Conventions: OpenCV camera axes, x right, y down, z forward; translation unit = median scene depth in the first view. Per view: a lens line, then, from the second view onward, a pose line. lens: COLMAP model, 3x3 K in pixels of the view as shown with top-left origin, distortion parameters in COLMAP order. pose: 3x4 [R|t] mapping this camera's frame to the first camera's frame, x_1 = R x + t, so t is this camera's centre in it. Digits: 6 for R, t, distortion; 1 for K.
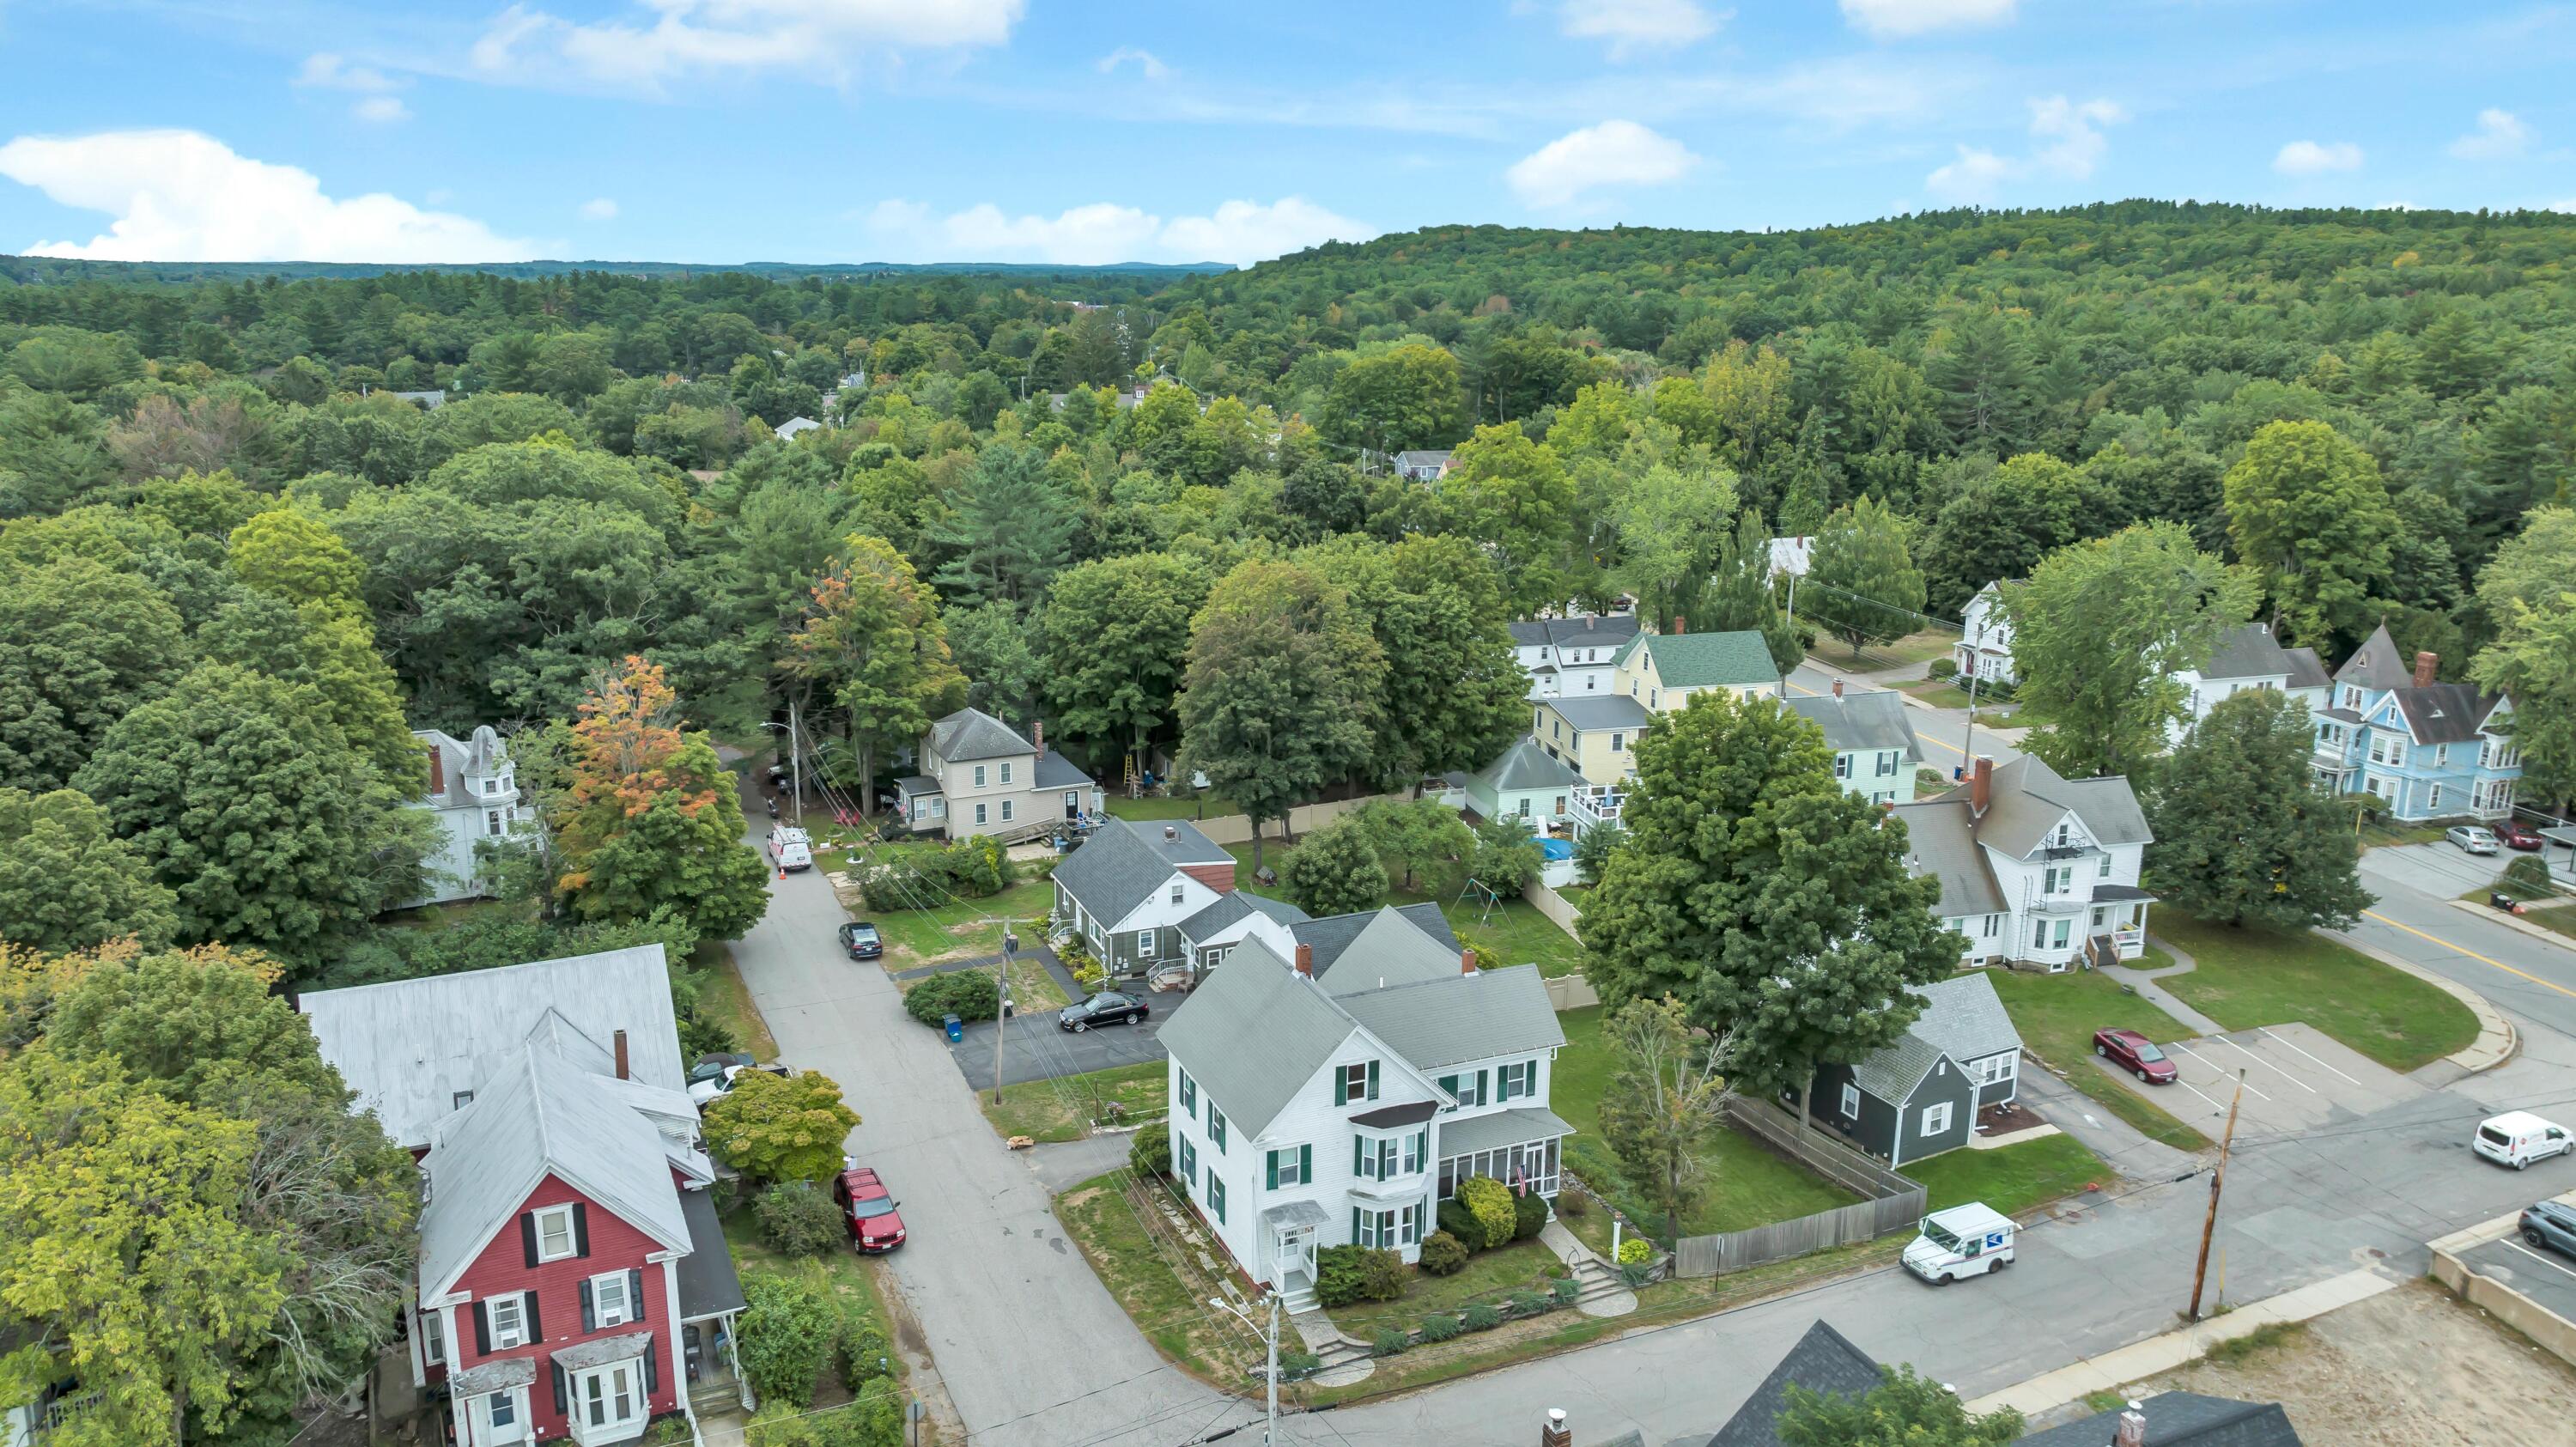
lens RADIAL K [[1819.2, 0, 1288.0], [0, 1819.2, 723.5], [0, 0, 1]] dist [-0.021934, 0.007906]
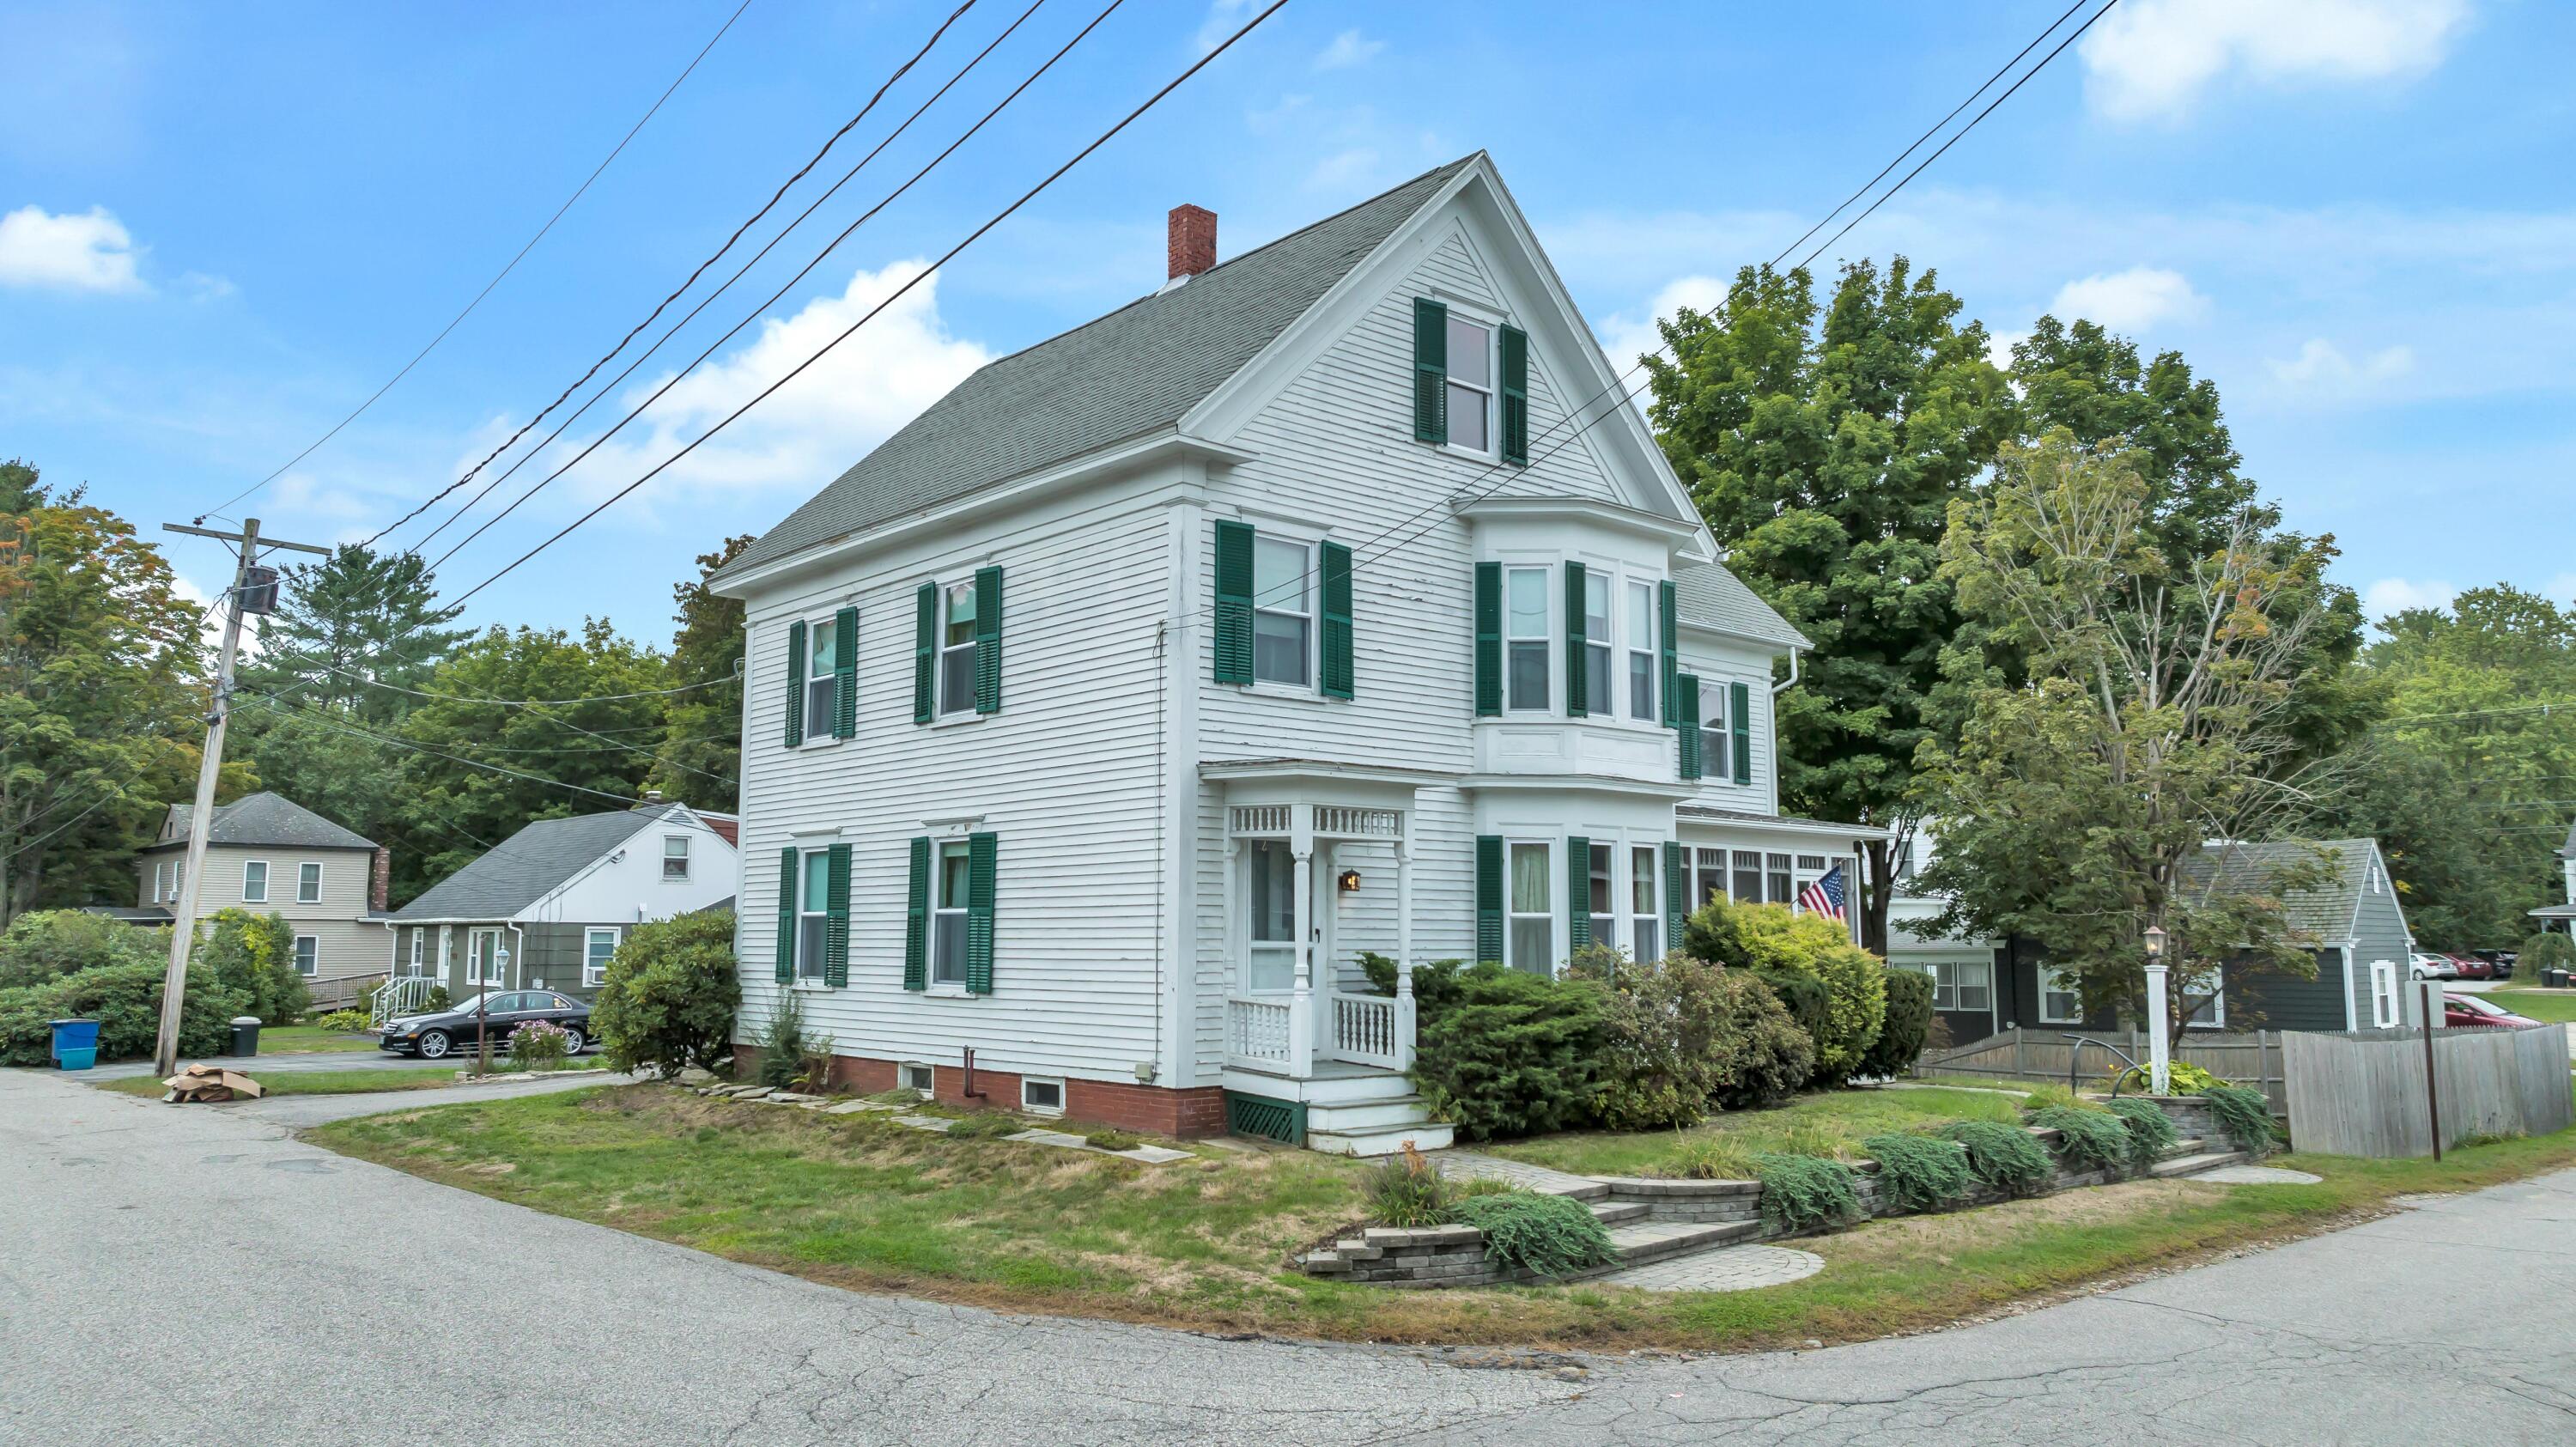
lens RADIAL K [[1812.2, 0, 1288.0], [0, 1812.2, 723.5], [0, 0, 1]] dist [-0.012355, -0.001043]
pose [[0.951756, 0.033592, 0.305013, -0.076804], [0.078689, 0.934033, -0.348410, 0.338822], [-0.296596, 0.355603, 0.886328, 0.739053]]
